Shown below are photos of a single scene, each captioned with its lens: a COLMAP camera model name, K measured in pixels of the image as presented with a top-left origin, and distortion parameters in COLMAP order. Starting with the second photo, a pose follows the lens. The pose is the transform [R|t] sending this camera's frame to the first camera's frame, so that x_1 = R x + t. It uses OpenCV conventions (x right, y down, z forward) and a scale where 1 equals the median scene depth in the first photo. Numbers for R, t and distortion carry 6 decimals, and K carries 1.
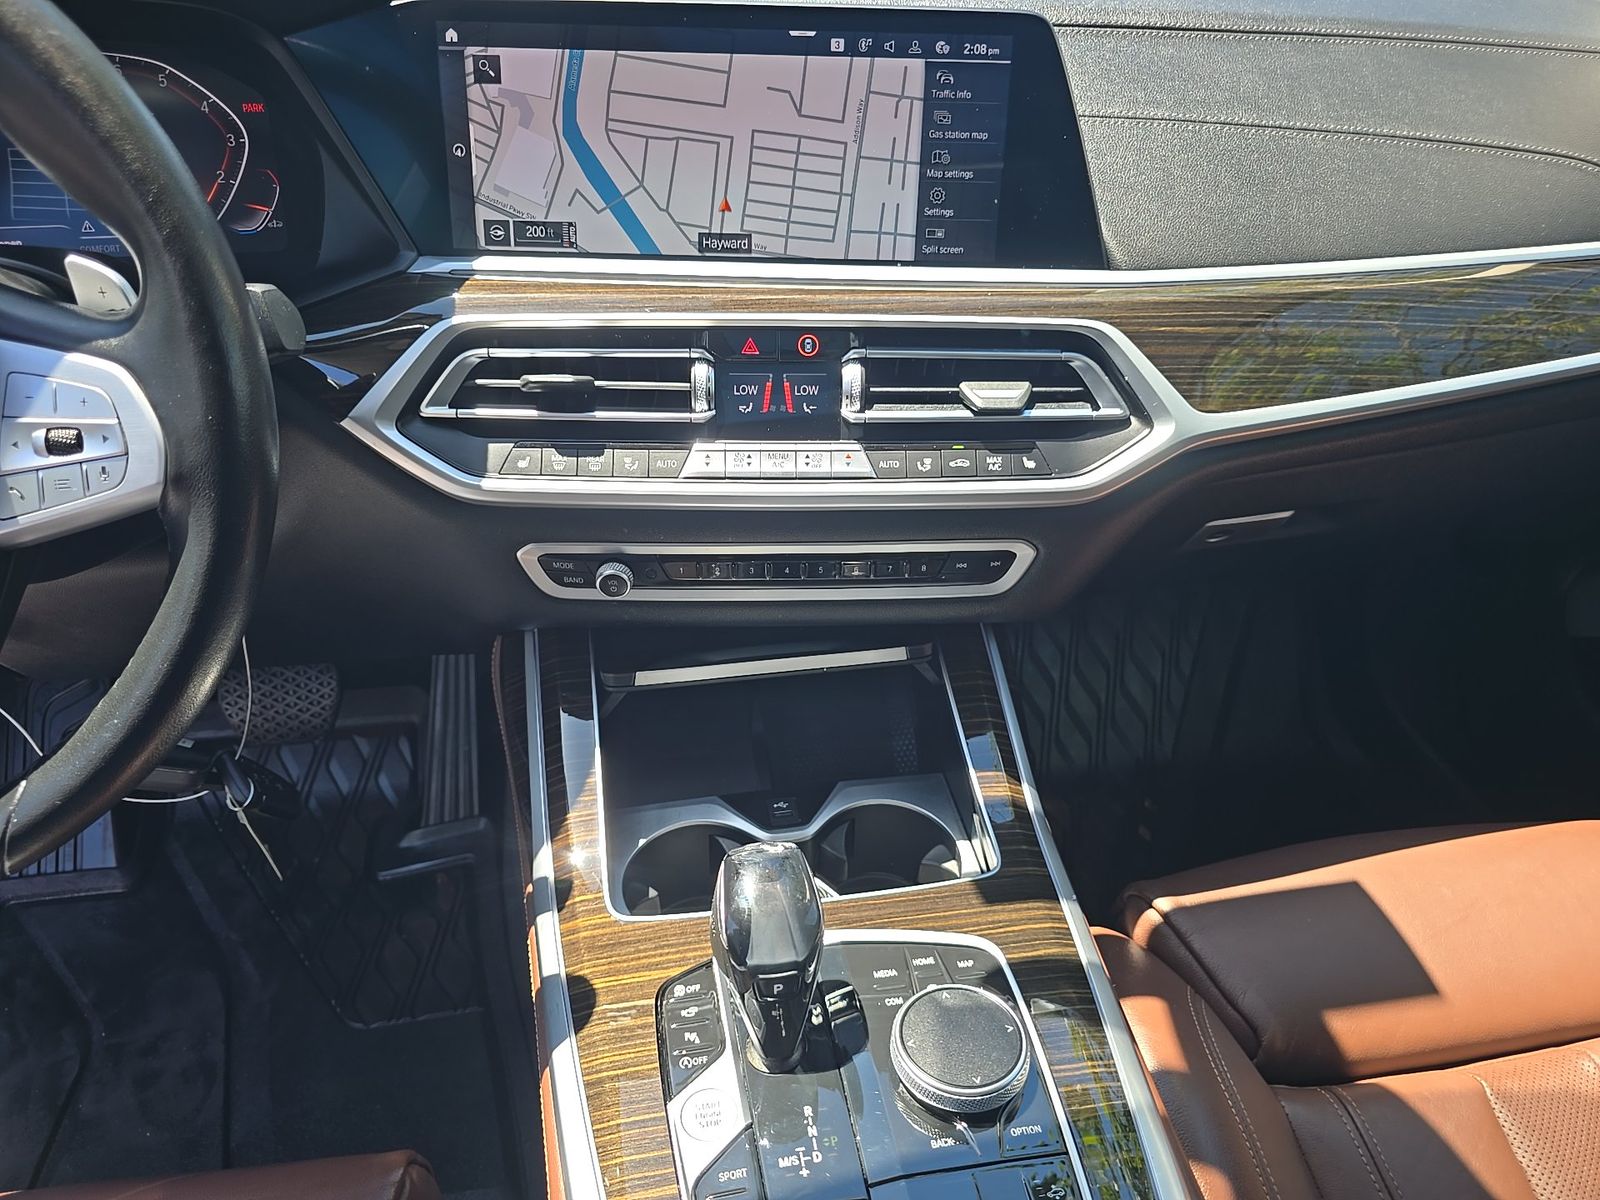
lens RADIAL K [[1144.3, 0, 800.0], [0, 1144.3, 600.0], [0, 0, 1]] dist [0.001553, -0.004545]
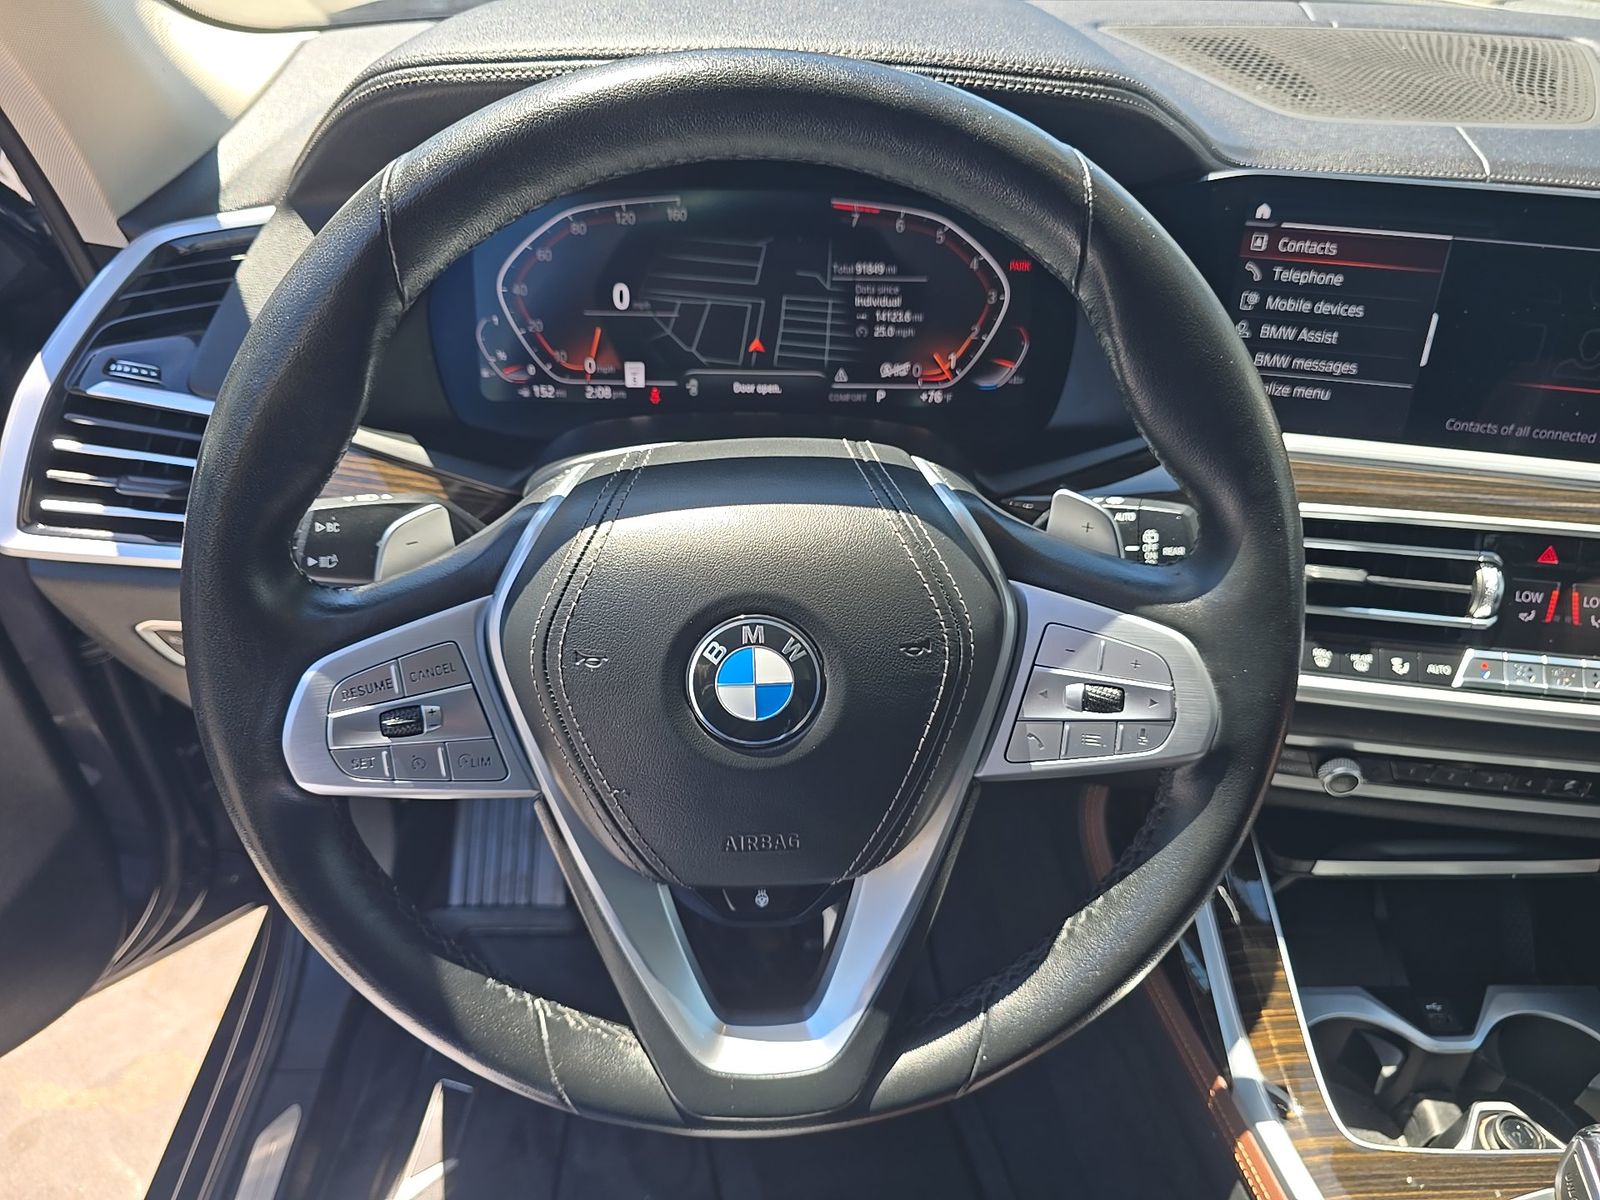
lens RADIAL K [[1144.3, 0, 800.0], [0, 1144.3, 600.0], [0, 0, 1]] dist [0.001553, -0.004545]
pose [[0.986830, 0.090281, -0.134221, -0.512372], [-0.089527, 0.995916, 0.011659, -0.139505], [0.134725, 0.000511, 0.990883, -0.005909]]
